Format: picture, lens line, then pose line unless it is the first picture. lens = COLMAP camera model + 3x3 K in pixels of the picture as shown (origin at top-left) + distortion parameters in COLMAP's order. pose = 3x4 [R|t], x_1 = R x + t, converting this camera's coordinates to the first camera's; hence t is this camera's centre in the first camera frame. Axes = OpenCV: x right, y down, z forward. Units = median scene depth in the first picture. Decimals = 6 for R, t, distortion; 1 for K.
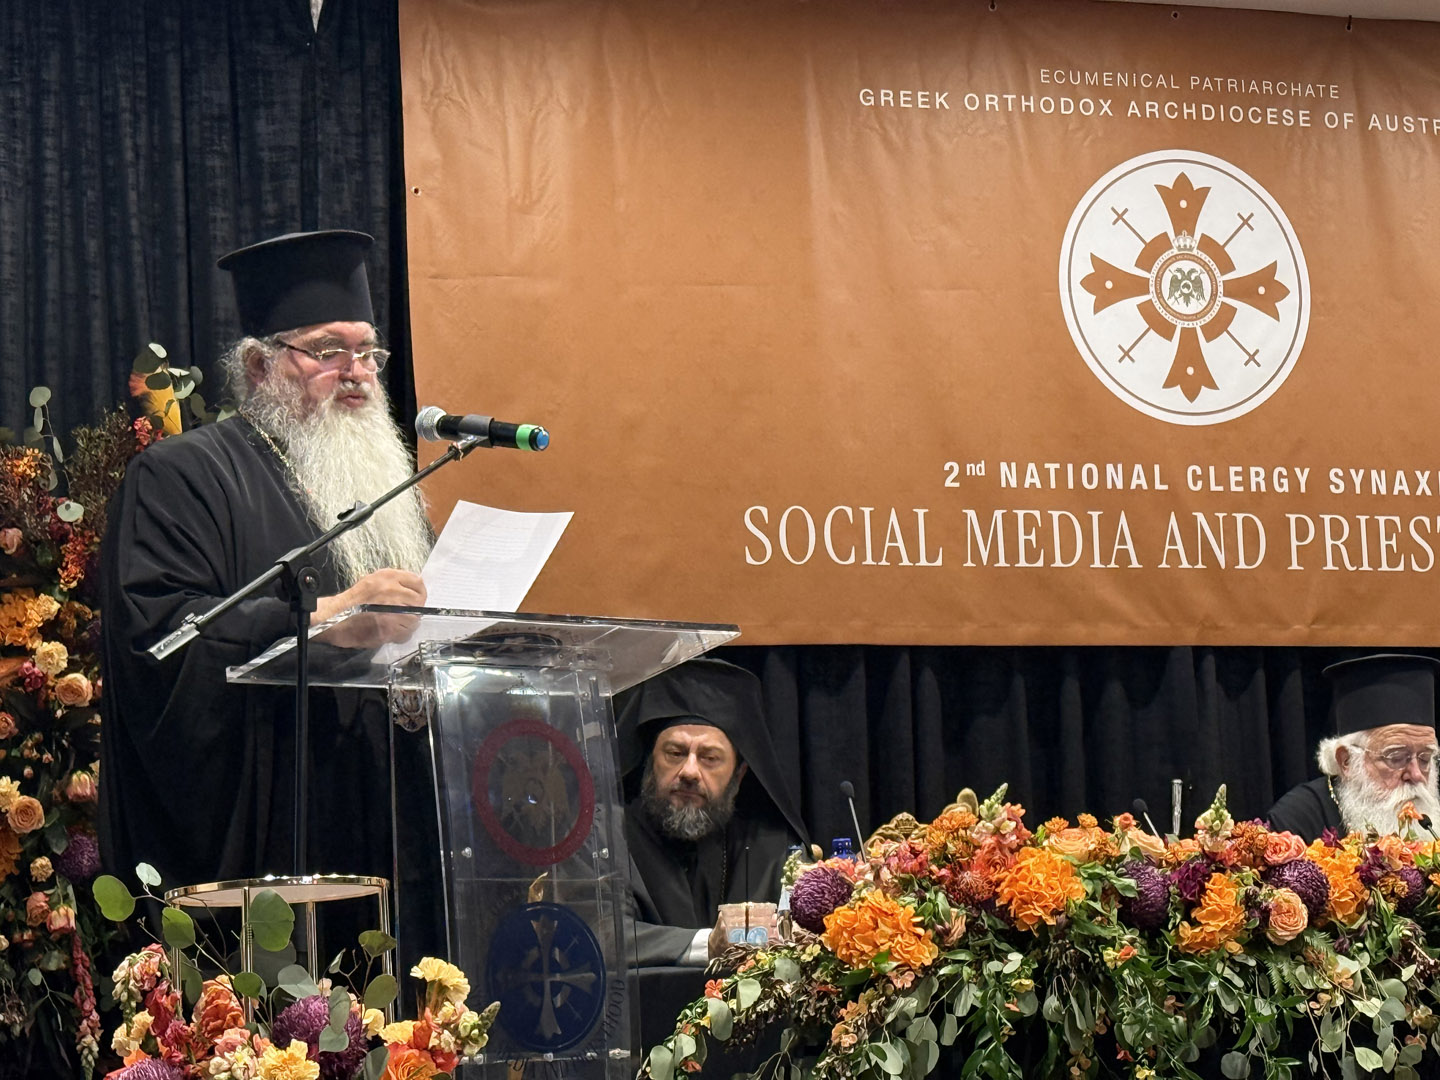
lens RADIAL K [[3863.7, 0, 715.2], [0, 3863.7, 546.7], [0, 0, 1]] dist [0.115500, 0.000000]
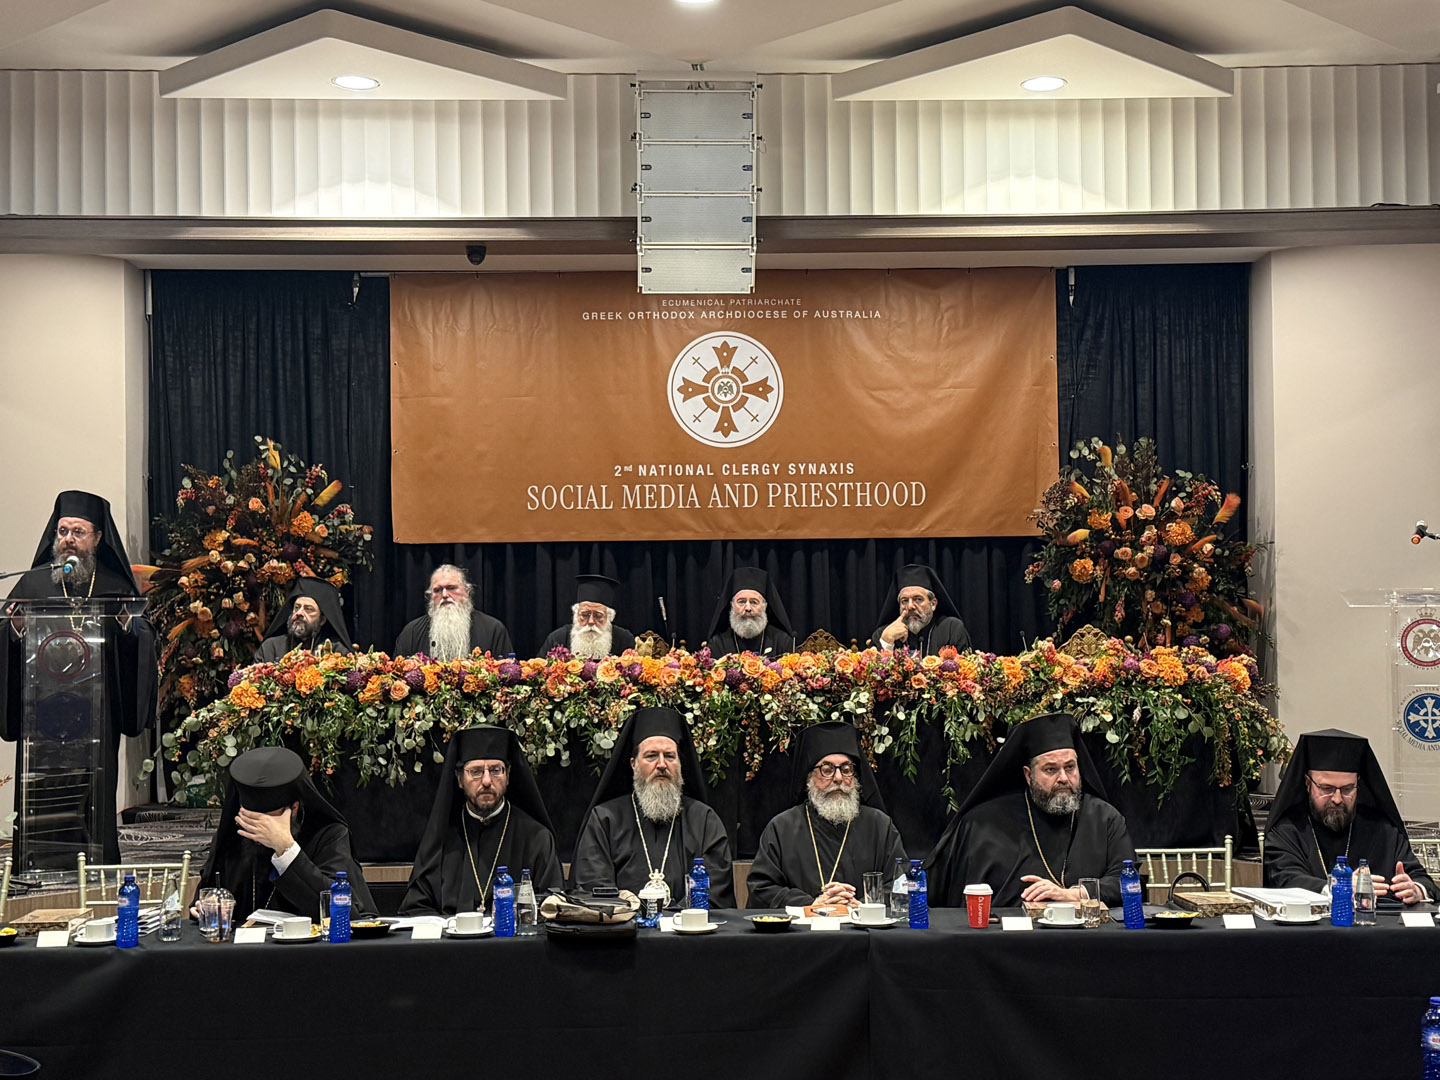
lens RADIAL K [[1979.1, 0, 725.1], [0, 1979.1, 547.1], [0, 0, 1]] dist [0.100116, 0.000000]
pose [[0.952076, 0.009921, -0.305701, 0.529682], [0.019851, 0.995362, 0.094127, -0.090729], [0.305217, -0.095685, 0.947463, -0.181954]]
